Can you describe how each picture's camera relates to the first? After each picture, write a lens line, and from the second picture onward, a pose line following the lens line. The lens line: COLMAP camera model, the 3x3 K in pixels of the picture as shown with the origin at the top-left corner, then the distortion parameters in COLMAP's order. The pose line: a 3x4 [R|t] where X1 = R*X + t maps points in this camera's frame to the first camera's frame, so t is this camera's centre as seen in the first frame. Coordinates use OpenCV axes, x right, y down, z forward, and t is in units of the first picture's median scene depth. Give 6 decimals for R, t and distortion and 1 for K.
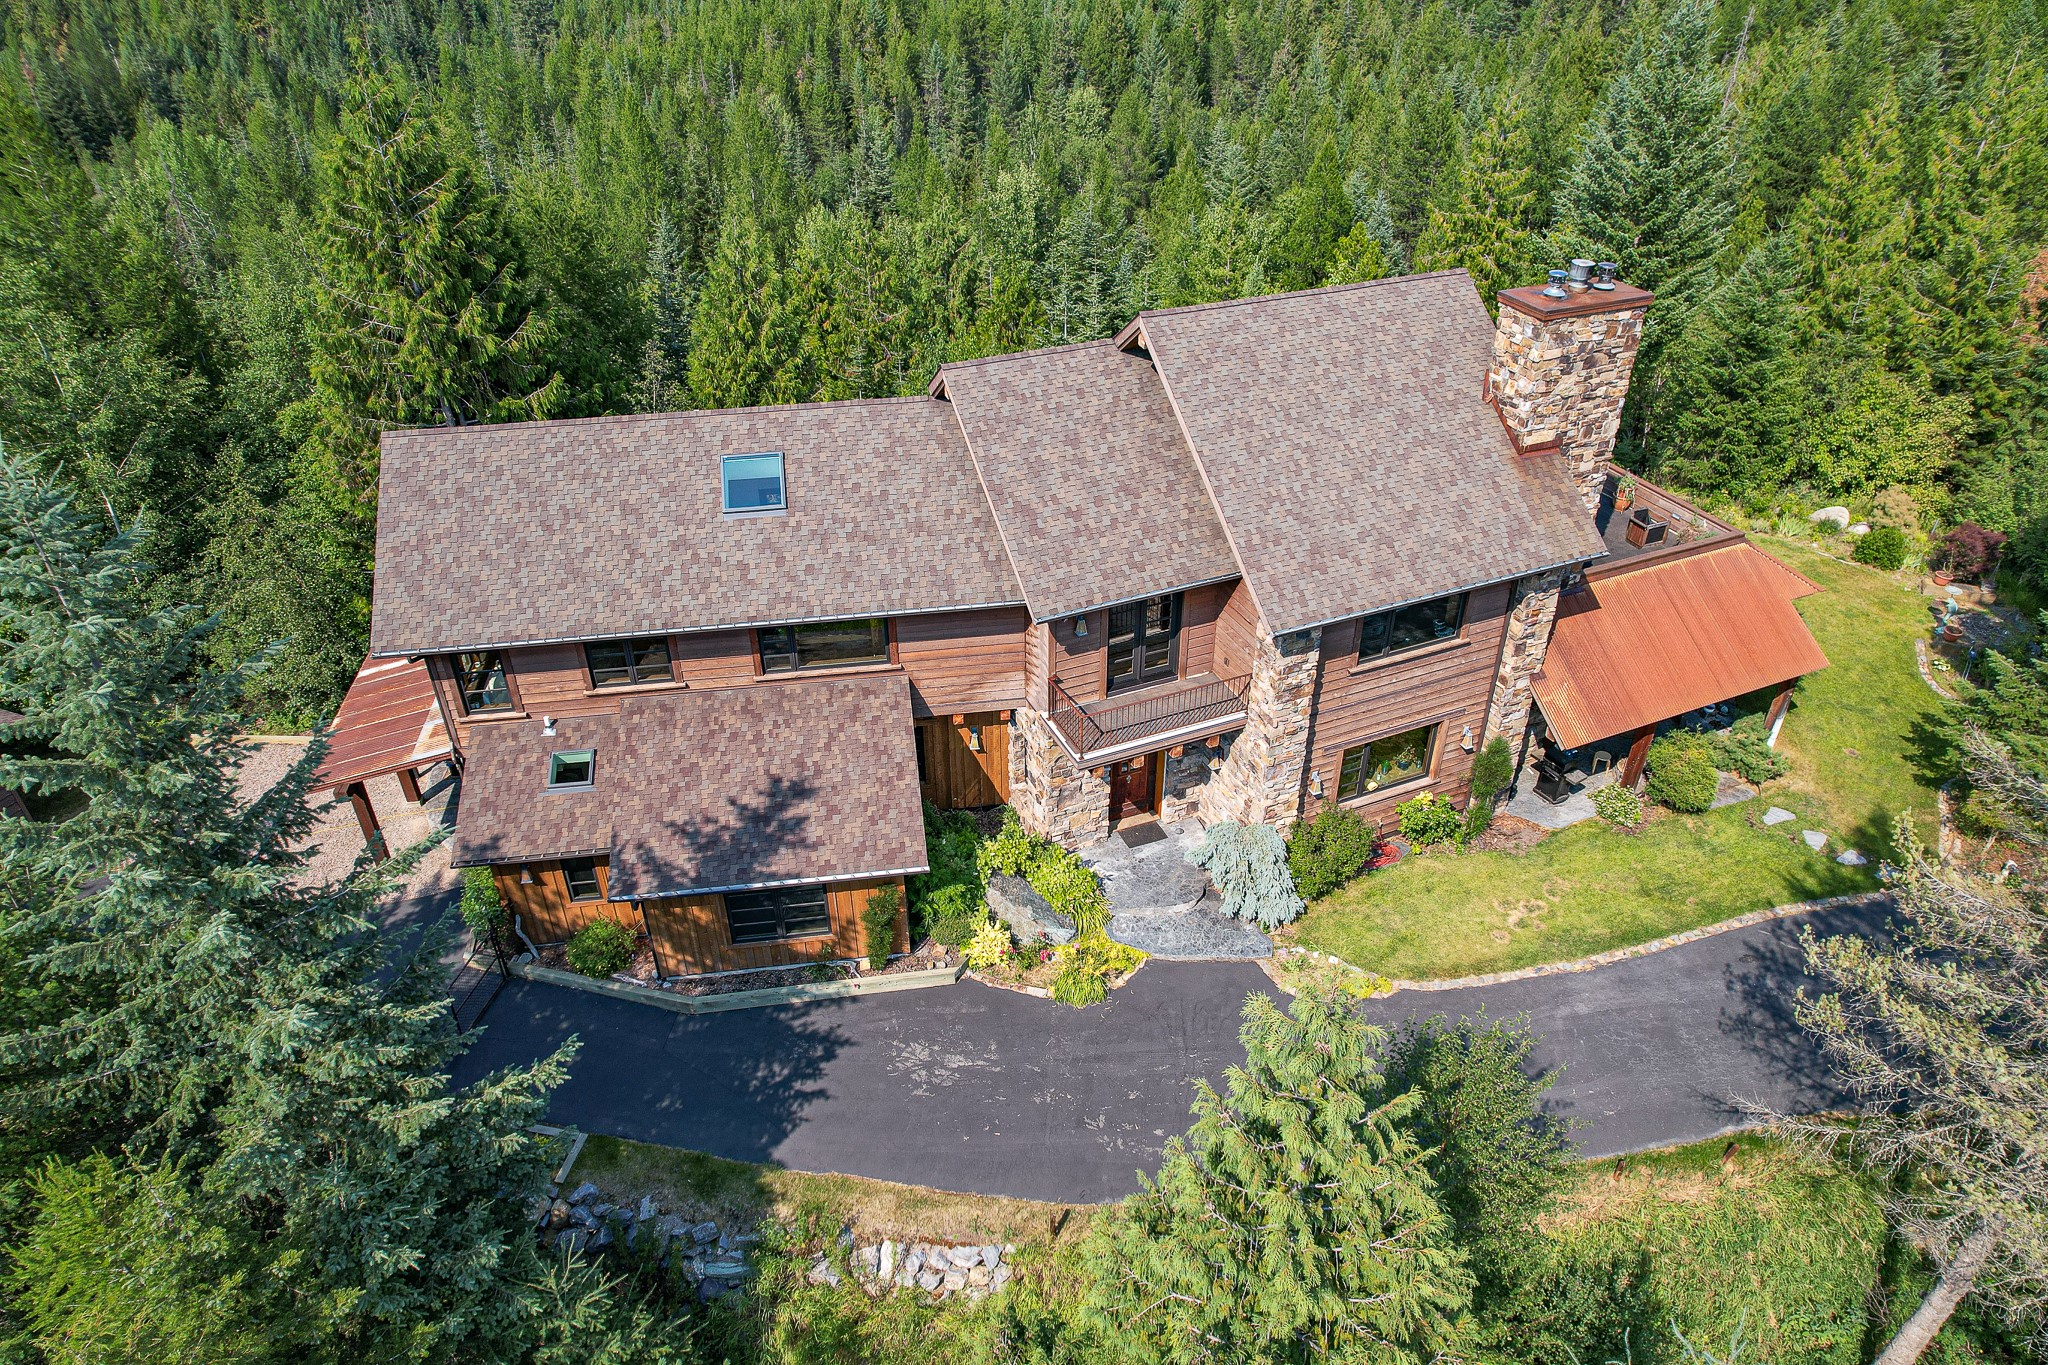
lens RADIAL K [[1315.7, 0, 1029.0], [0, 1315.7, 682.2], [0, 0, 1]] dist [-0.036581, 0.000576]
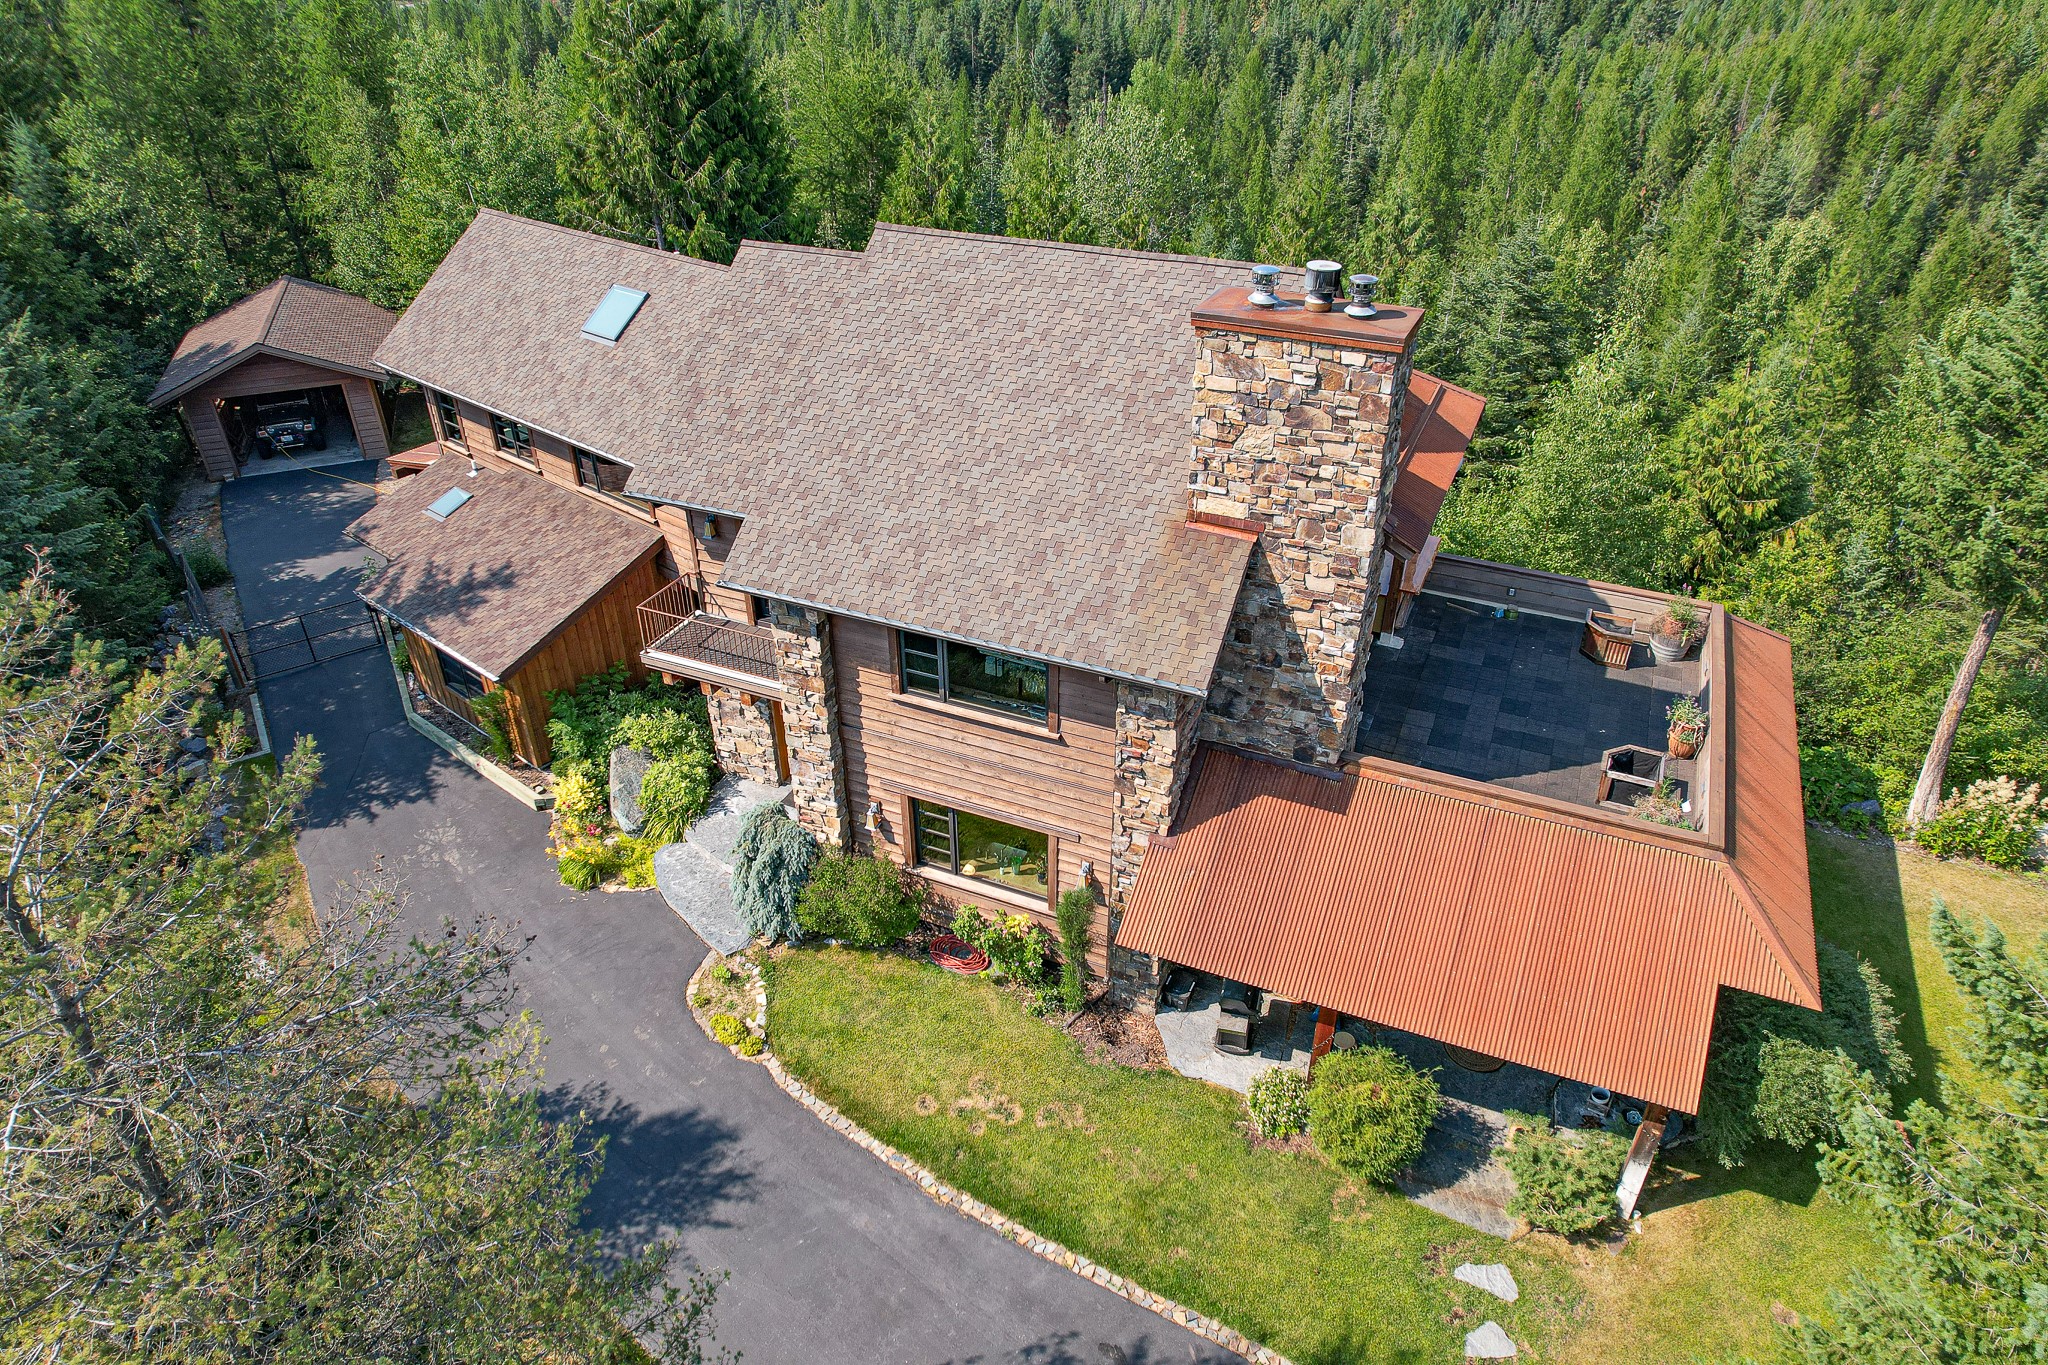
lens RADIAL K [[1315.7, 0, 1024.3], [0, 1315.7, 678.4], [0, 0, 1]] dist [-0.036581, 0.000576]
pose [[0.668069, 0.393962, -0.631250, 0.806073], [-0.400386, 0.905385, 0.141310, -0.164711], [0.627196, 0.158338, 0.762597, 0.430940]]
